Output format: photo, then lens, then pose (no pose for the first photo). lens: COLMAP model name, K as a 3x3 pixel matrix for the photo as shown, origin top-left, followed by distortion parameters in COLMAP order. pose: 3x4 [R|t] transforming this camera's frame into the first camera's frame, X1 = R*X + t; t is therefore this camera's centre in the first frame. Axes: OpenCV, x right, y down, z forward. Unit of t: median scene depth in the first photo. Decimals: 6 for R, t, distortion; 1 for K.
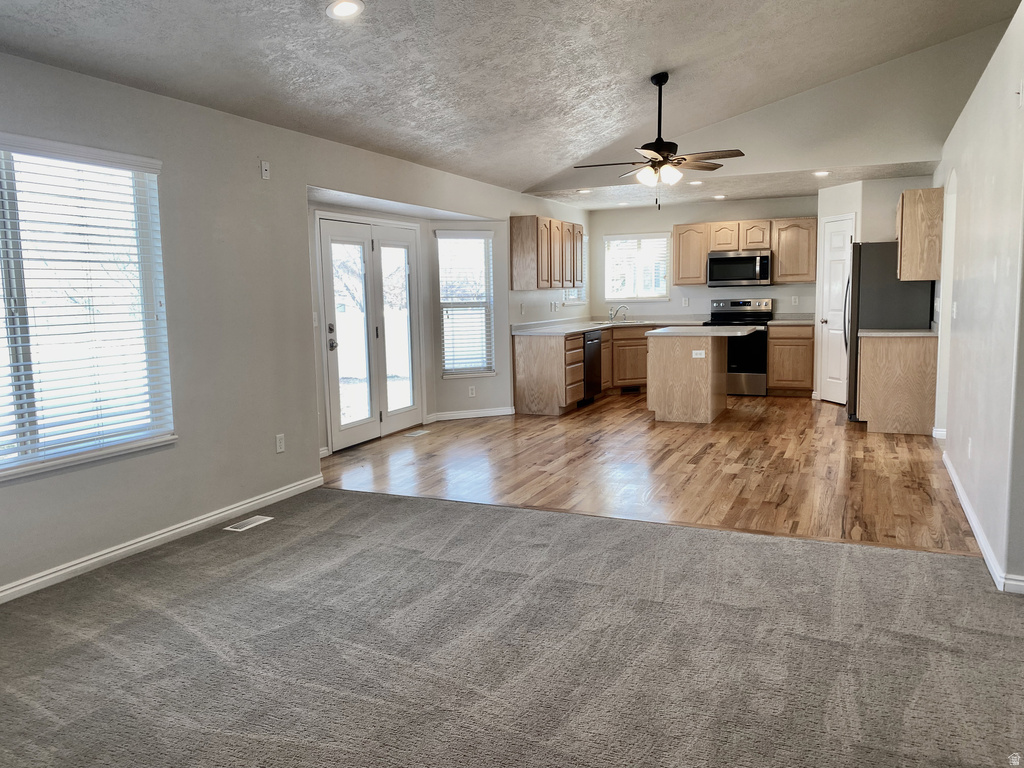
lens RADIAL K [[774.4, 0, 510.3], [0, 774.4, 379.8], [0, 0, 1]] dist [0.076054, -0.113972]
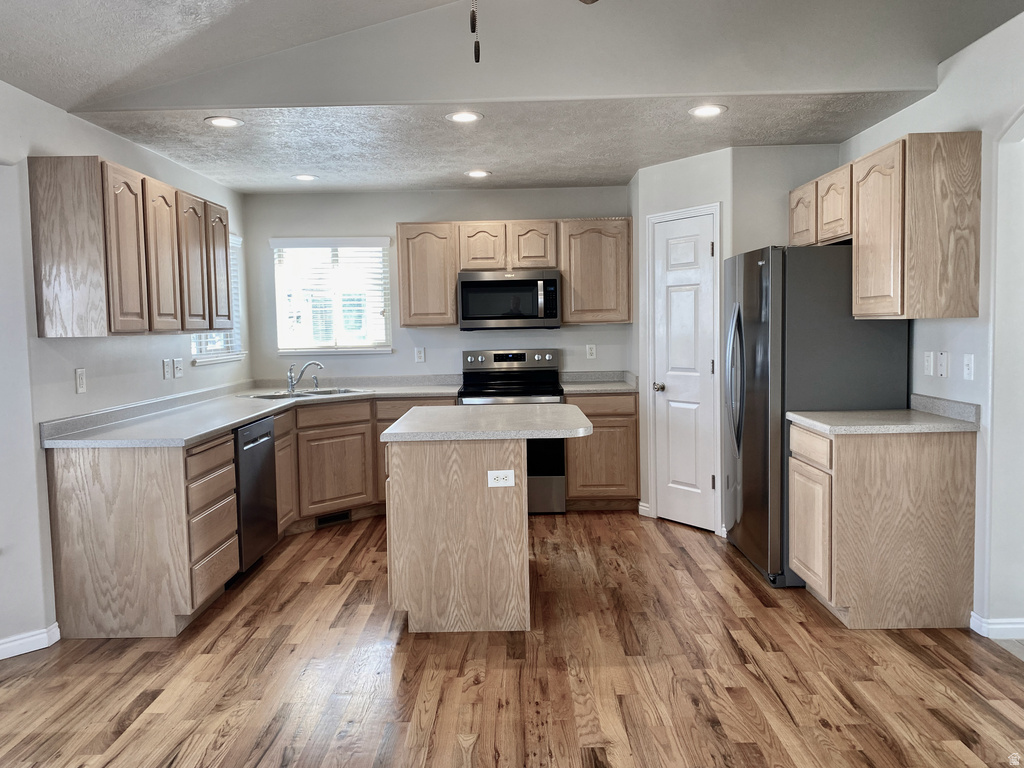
lens RADIAL K [[774.4, 0, 510.3], [0, 774.4, 379.8], [0, 0, 1]] dist [0.076054, -0.113972]
pose [[0.914752, -0.027657, 0.403067, 0.055884], [0.048556, 0.997949, -0.041721, -0.059682], [-0.401087, 0.057736, 0.914219, 0.486884]]
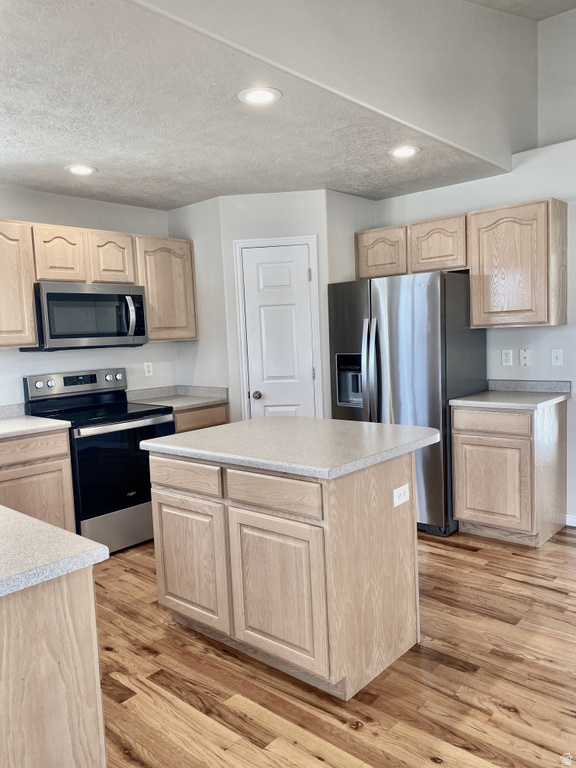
lens RADIAL K [[582.9, 0, 286.8], [0, 582.9, 392.1], [0, 0, 1]] dist [0.002862, 0.002315]
pose [[0.300840, -0.086834, 0.949713, -0.061740], [0.144962, 0.988438, 0.044455, -0.093505], [-0.942593, 0.124298, 0.309950, 0.797540]]
